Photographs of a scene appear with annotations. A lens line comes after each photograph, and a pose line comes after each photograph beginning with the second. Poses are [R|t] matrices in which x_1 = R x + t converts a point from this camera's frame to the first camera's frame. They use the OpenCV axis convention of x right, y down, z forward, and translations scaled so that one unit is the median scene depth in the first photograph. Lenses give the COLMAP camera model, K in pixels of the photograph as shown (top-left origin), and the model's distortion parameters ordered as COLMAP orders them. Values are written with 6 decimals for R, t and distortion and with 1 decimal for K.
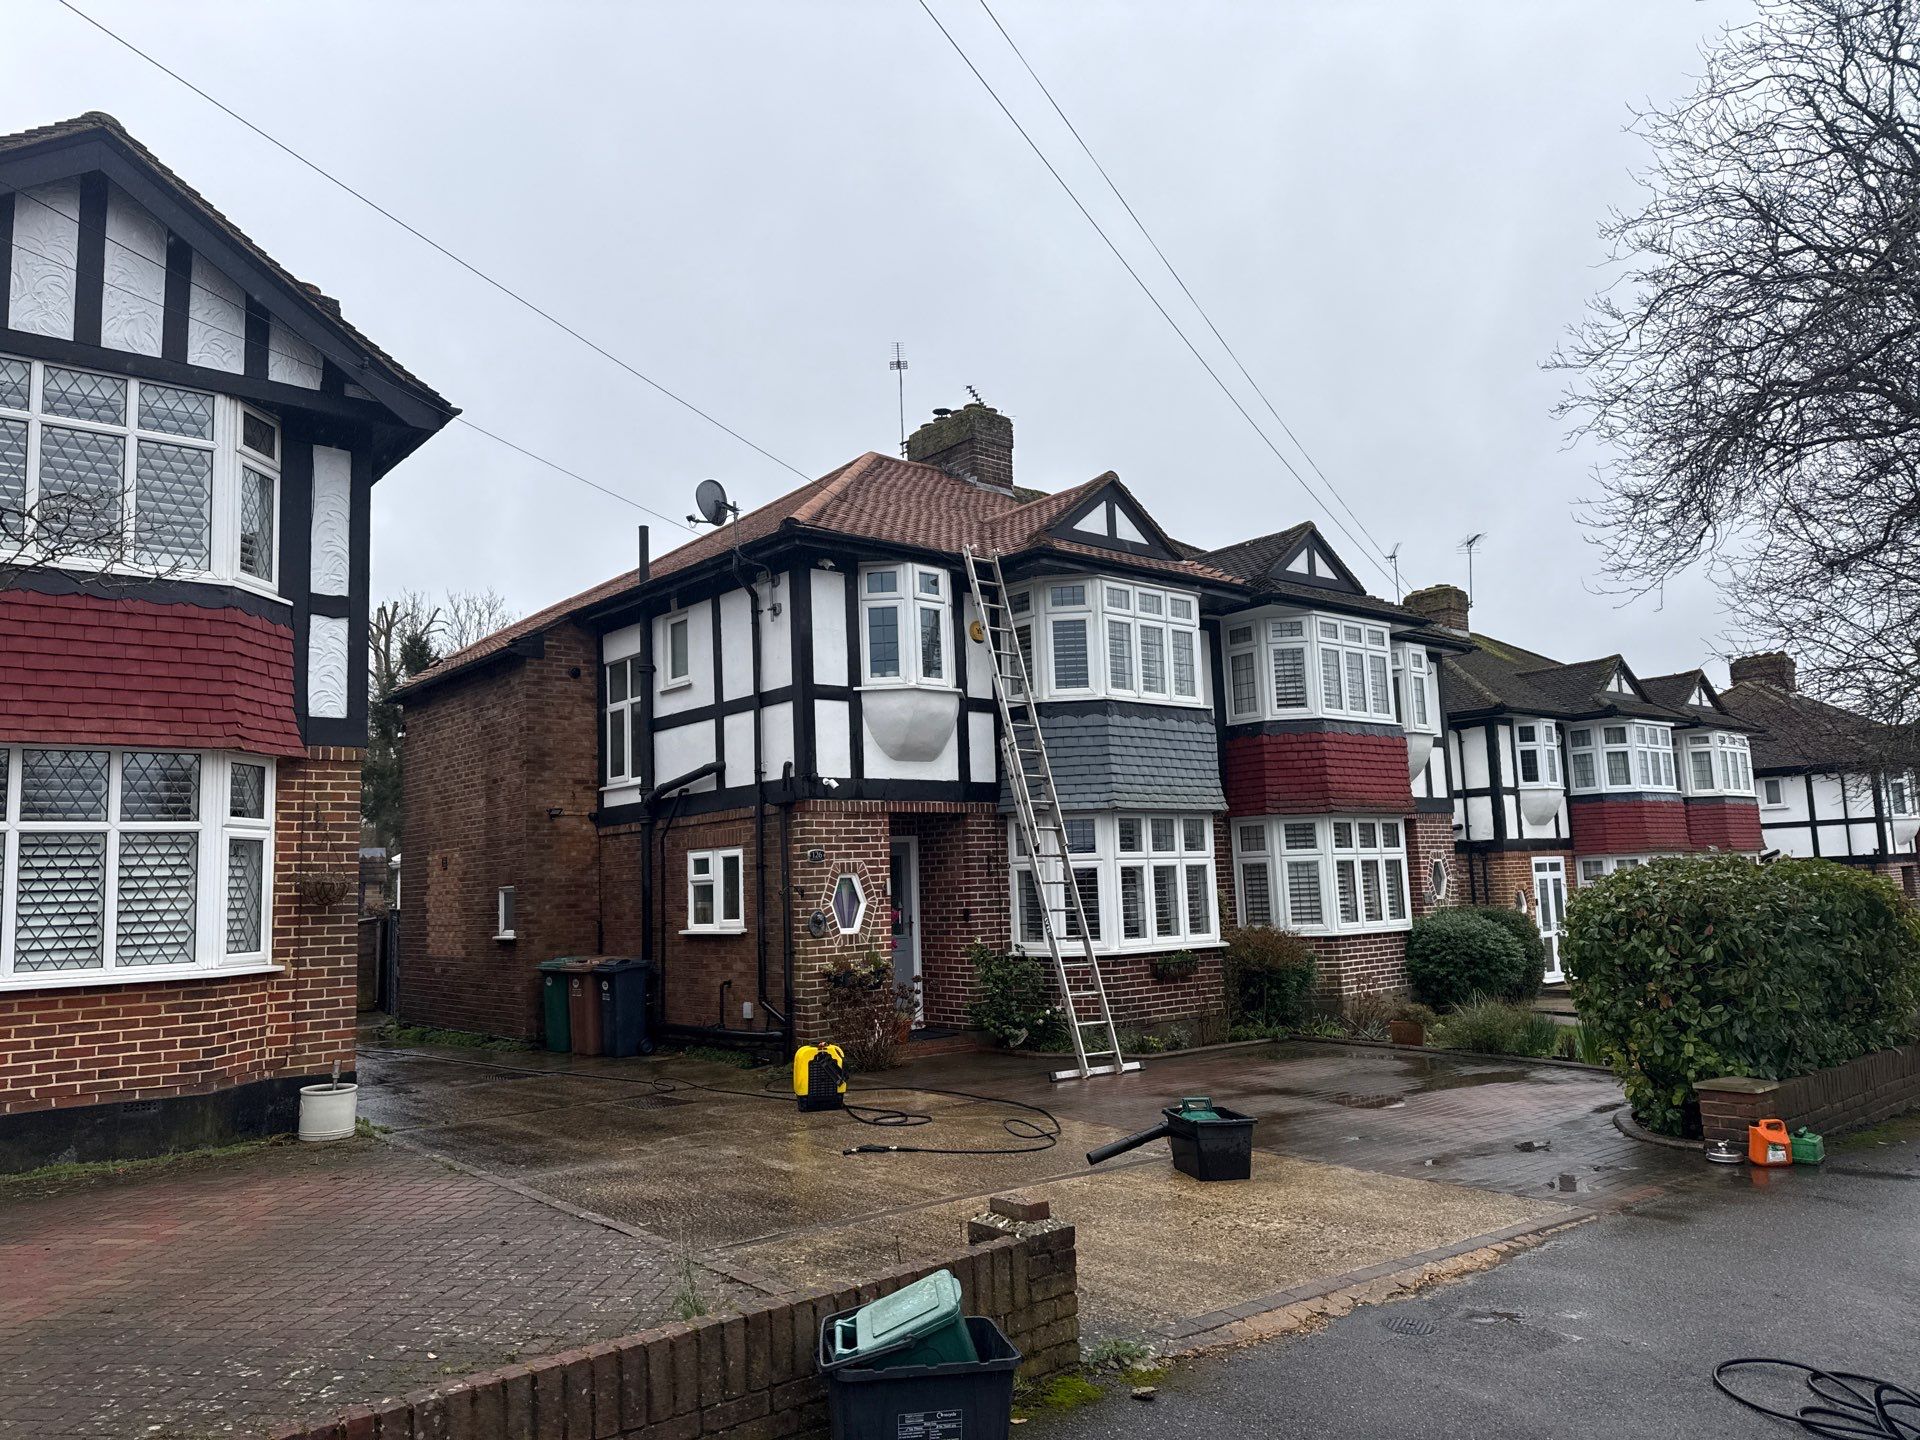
lens RADIAL K [[1342.6, 0, 971.2], [0, 1342.6, 719.3], [0, 0, 1]] dist [0.086146, -0.104687]
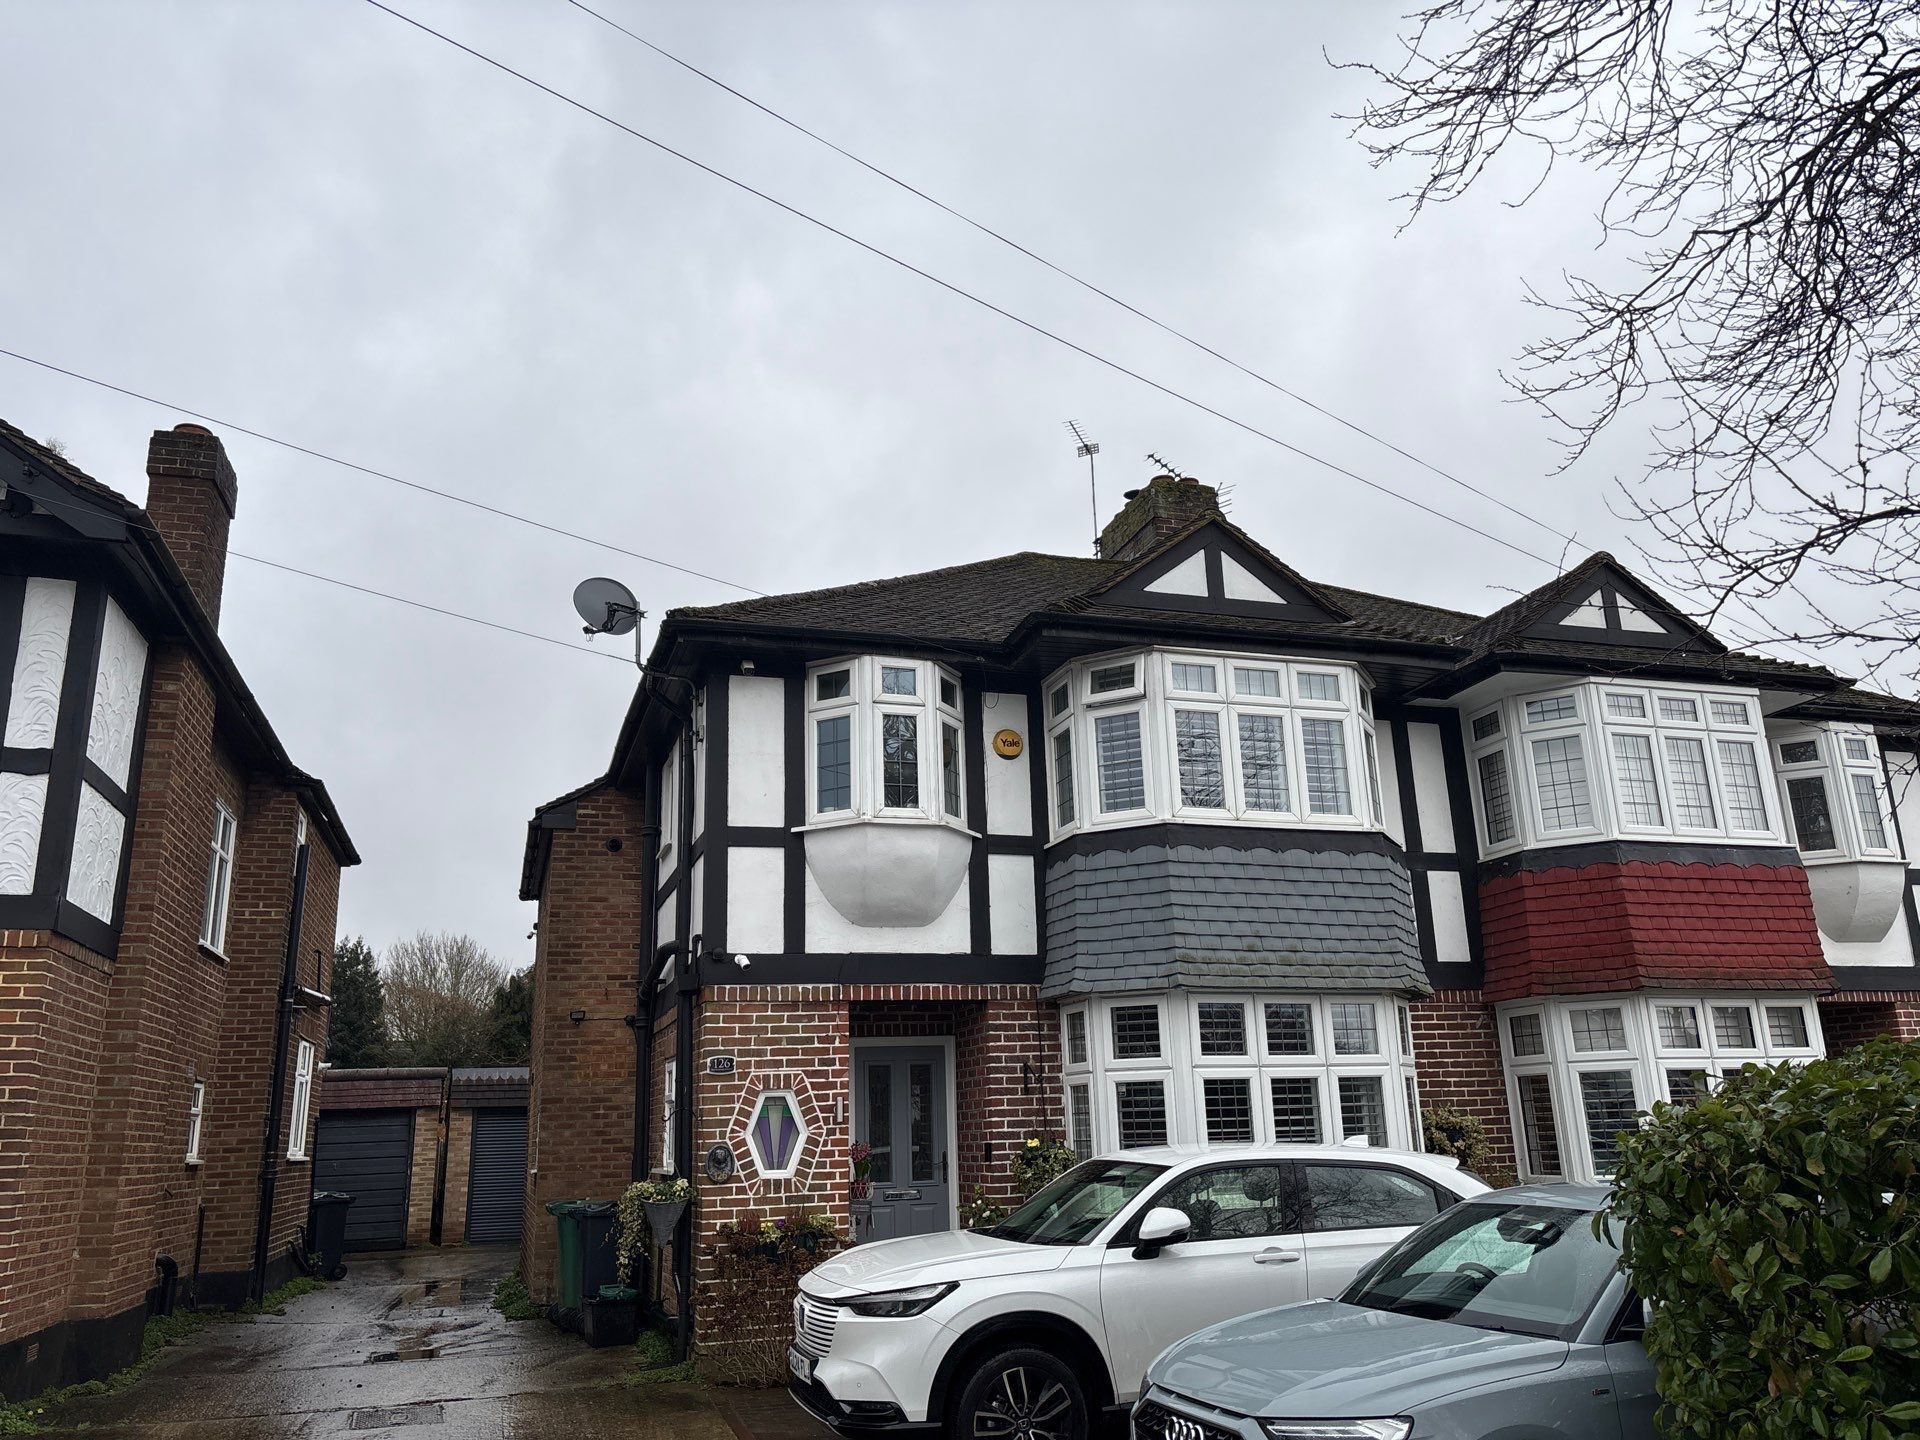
lens RADIAL K [[1449.2, 0, 963.5], [0, 1449.2, 707.8], [0, 0, 1]] dist [0.069140, -0.107058]
pose [[0.918033, -0.103586, -0.382735, 0.288822], [0.045473, 0.986408, -0.157896, 0.037948], [0.393889, 0.127549, 0.910265, 0.285448]]
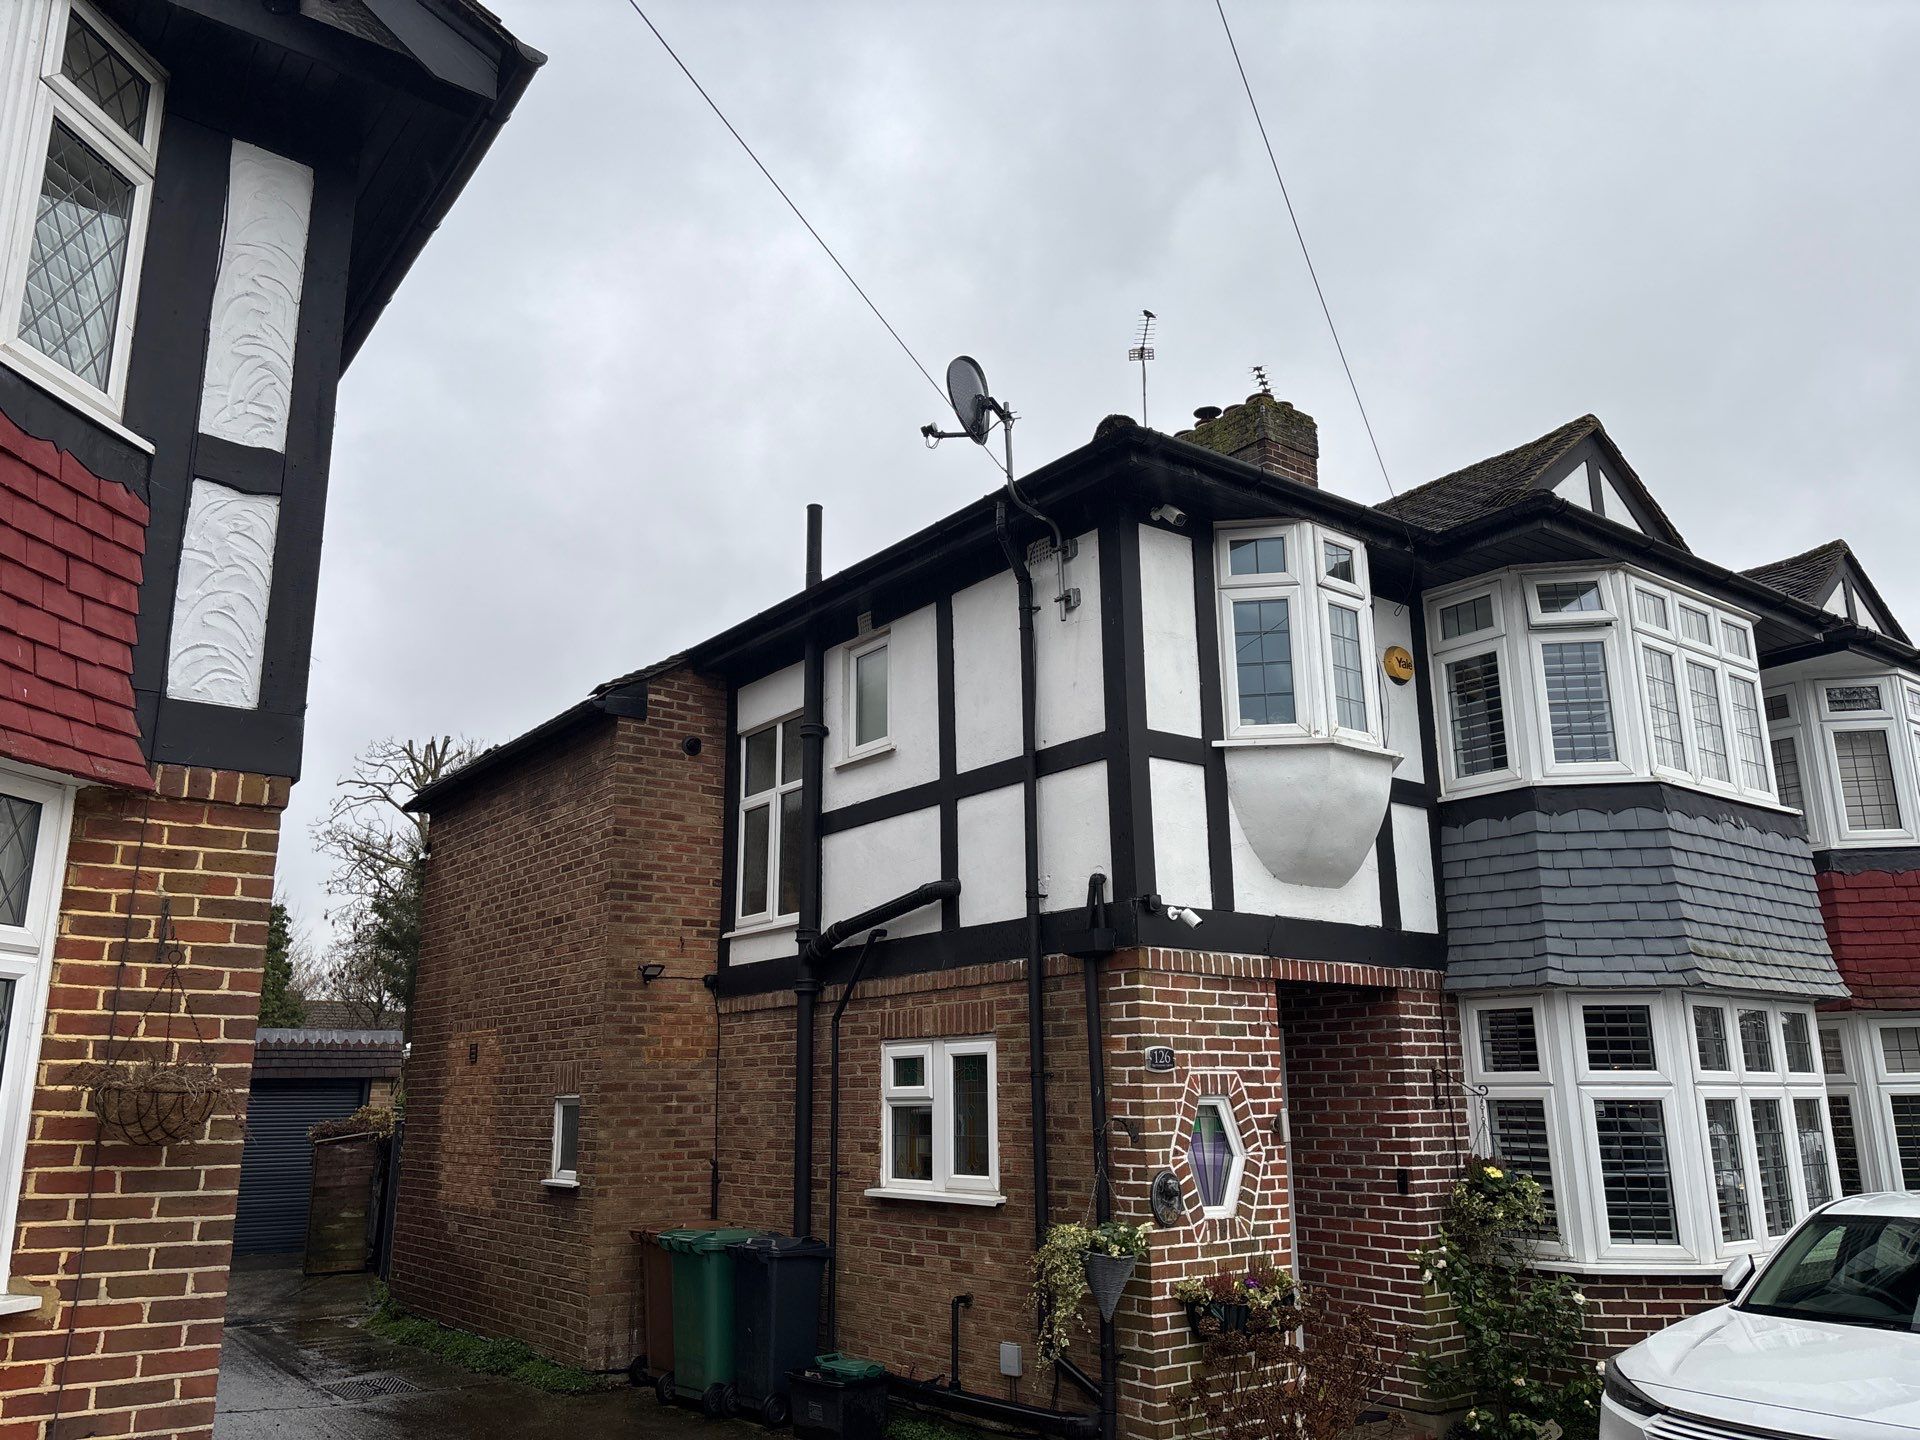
lens RADIAL K [[1452.5, 0, 947.2], [0, 1452.5, 723.9], [0, 0, 1]] dist [0.059397, -0.080906]
pose [[0.996945, 0.010787, -0.077361, -0.138760], [-0.020520, 0.991800, -0.126143, 0.042012], [0.075366, 0.127345, 0.988991, 0.385547]]
